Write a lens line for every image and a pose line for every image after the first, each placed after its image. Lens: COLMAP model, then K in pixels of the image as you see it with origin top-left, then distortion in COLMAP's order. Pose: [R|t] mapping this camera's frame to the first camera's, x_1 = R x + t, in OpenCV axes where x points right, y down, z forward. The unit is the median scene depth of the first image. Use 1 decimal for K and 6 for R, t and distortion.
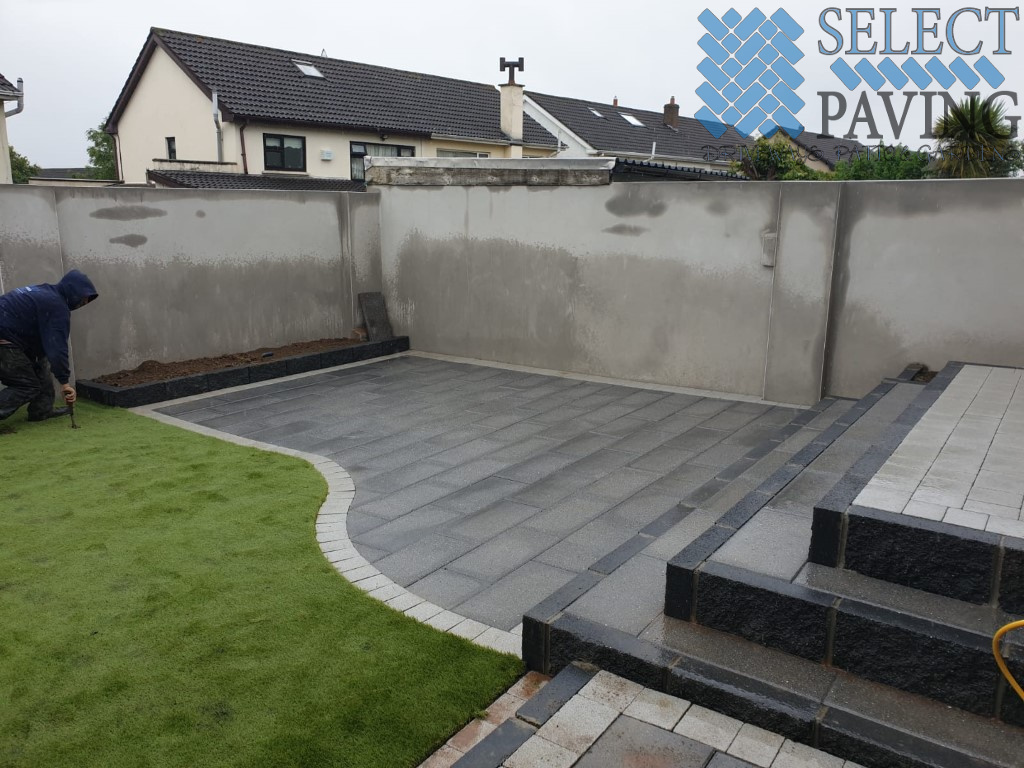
lens RADIAL K [[774.4, 0, 506.0], [0, 774.4, 407.4], [0, 0, 1]] dist [0.040396, -0.052400]
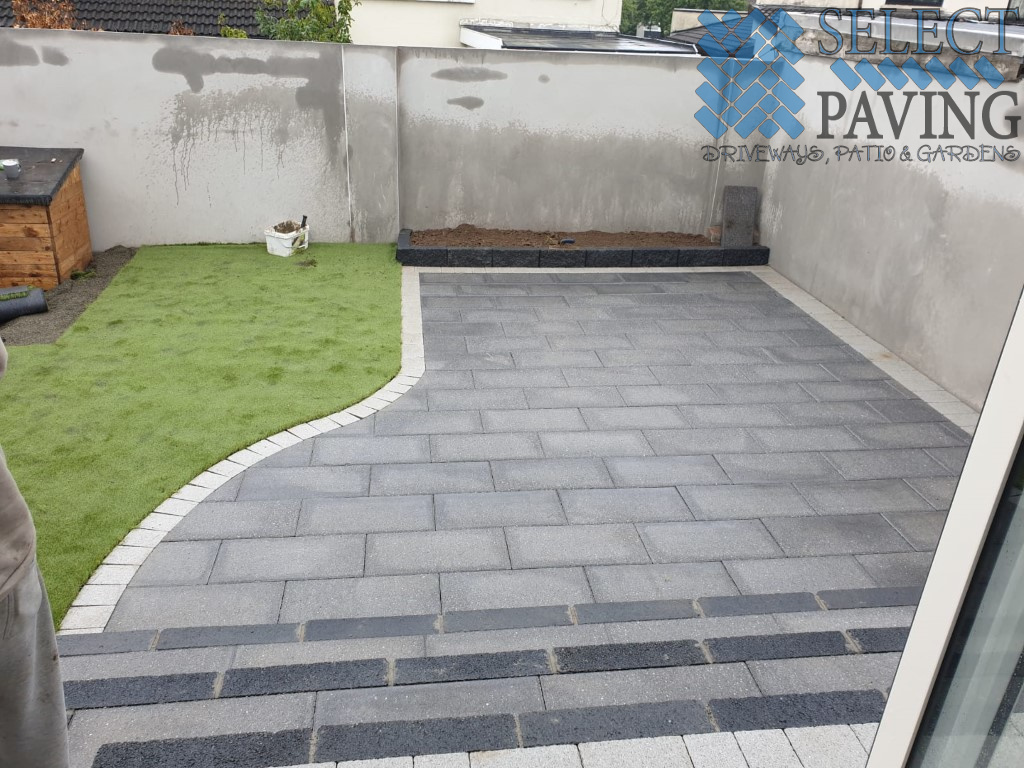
lens RADIAL K [[774.4, 0, 515.7], [0, 774.4, 391.4], [0, 0, 1]] dist [0.040396, -0.052400]
pose [[0.681919, 0.338660, -0.648302, 0.320310], [-0.218806, 0.940215, 0.260998, -0.126776], [0.697933, -0.036127, 0.715251, 0.276664]]
